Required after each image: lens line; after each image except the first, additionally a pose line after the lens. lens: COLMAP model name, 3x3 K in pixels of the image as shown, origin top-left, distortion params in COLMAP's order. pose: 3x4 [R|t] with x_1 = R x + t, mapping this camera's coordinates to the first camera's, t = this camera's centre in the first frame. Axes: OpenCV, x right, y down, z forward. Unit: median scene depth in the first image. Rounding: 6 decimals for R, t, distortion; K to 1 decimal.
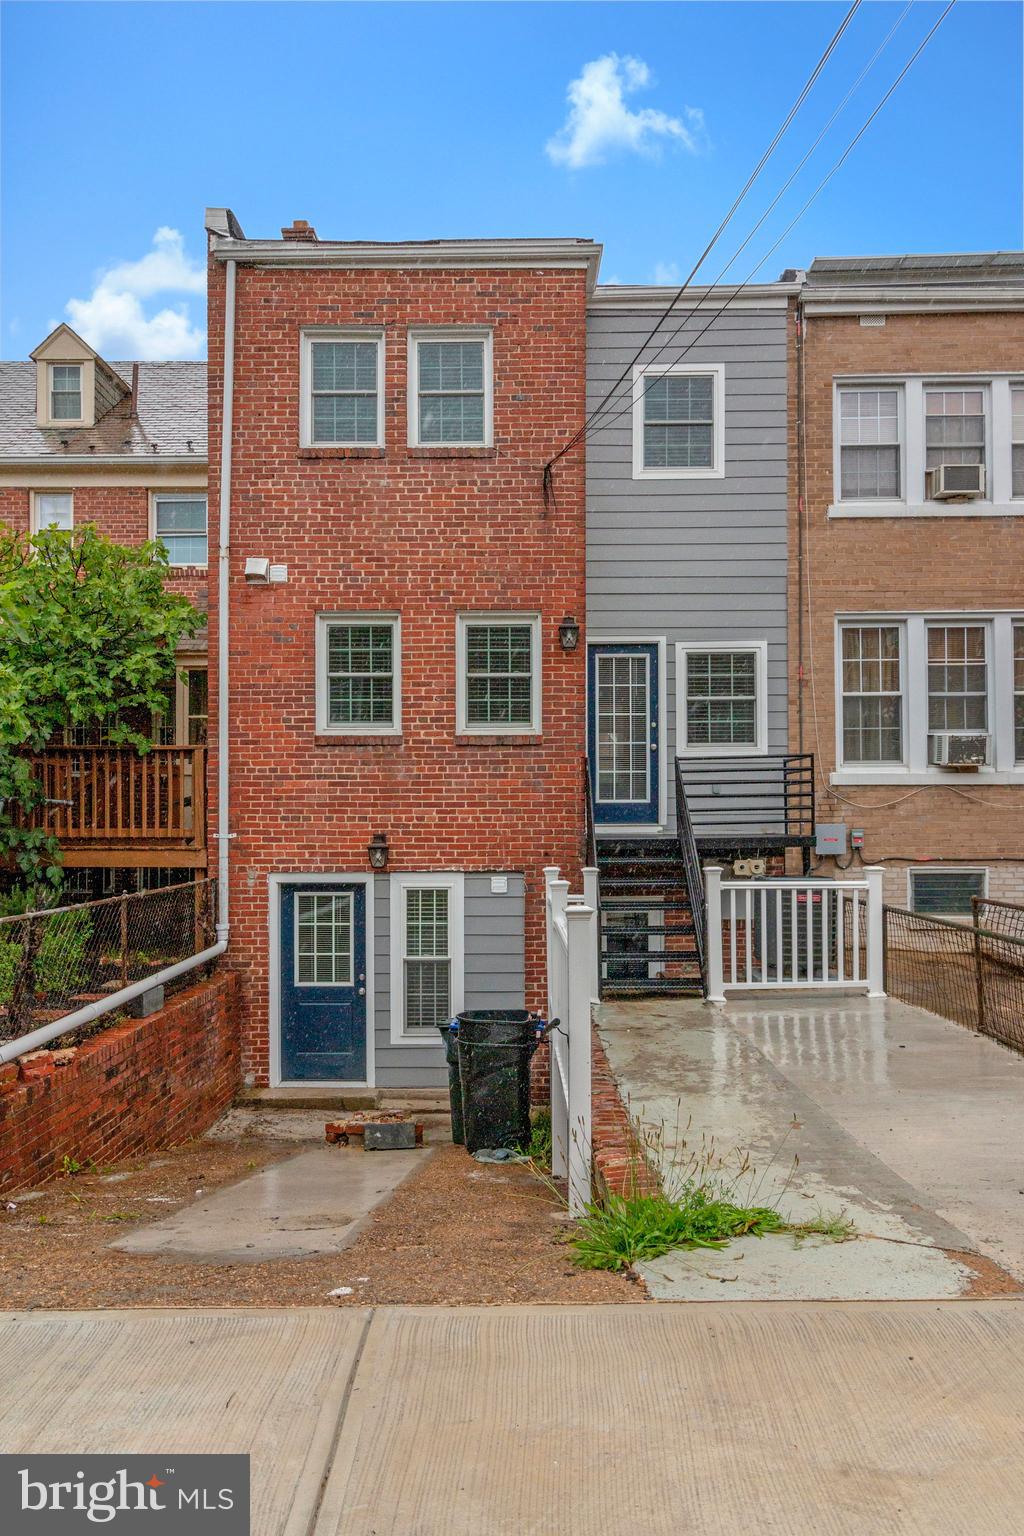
lens RADIAL K [[990.3, 0, 505.6], [0, 990.3, 810.0], [0, 0, 1]] dist [0.009249, 0.002982]
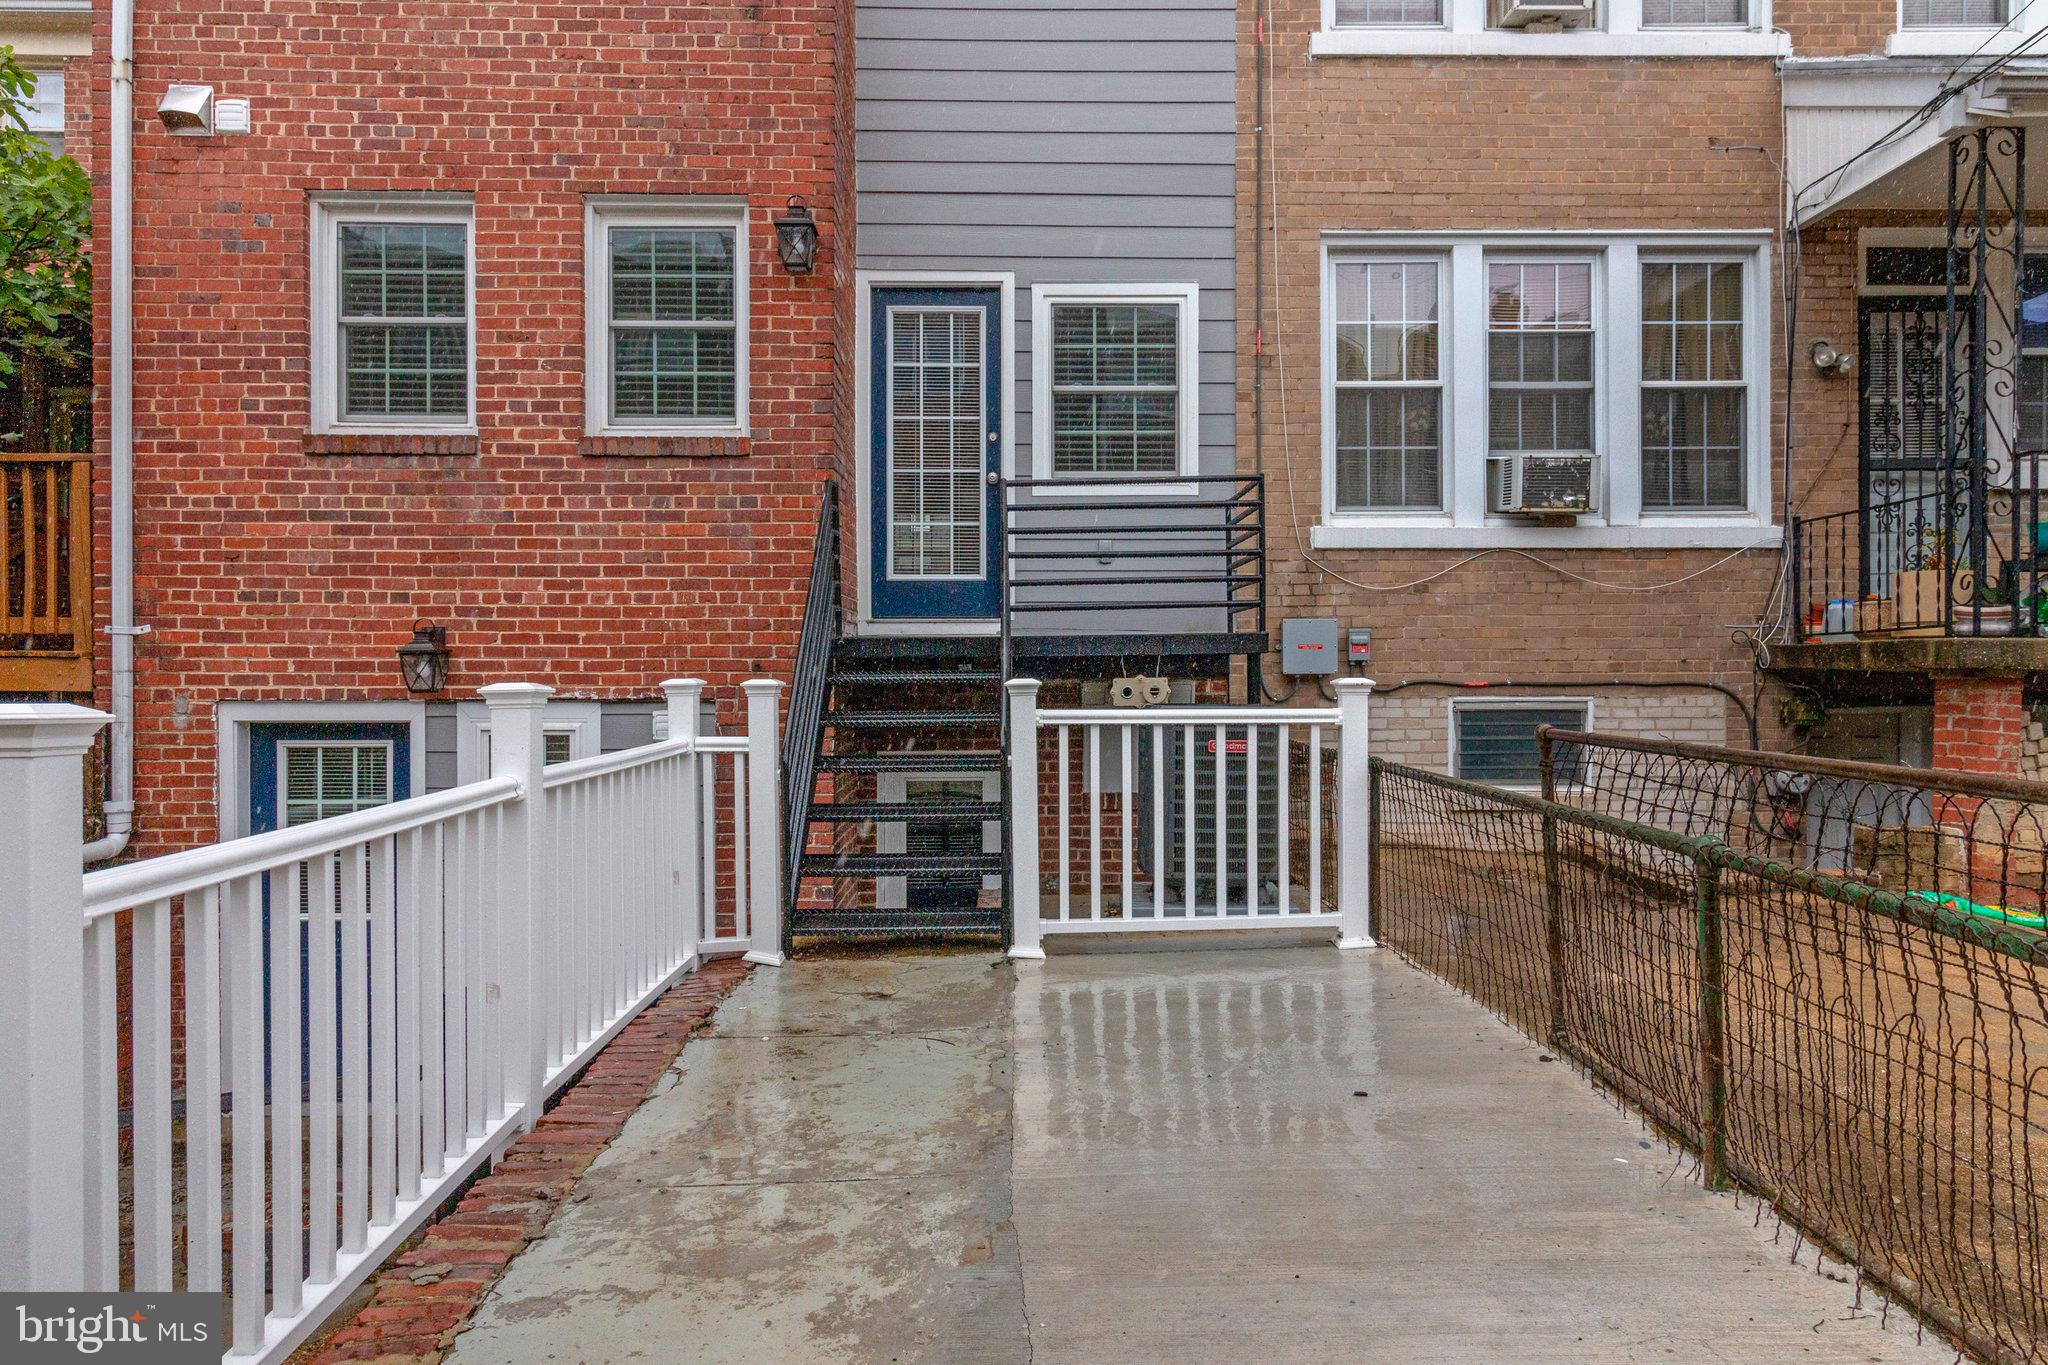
lens RADIAL K [[1320.4, 0, 1021.9], [0, 1320.4, 679.7], [0, 0, 1]] dist [0.009249, 0.002982]
pose [[0.999321, 0.002850, 0.036731, 0.153304], [-0.003432, 0.999870, 0.015778, 0.039466], [-0.036681, -0.015893, 0.999201, 0.298214]]
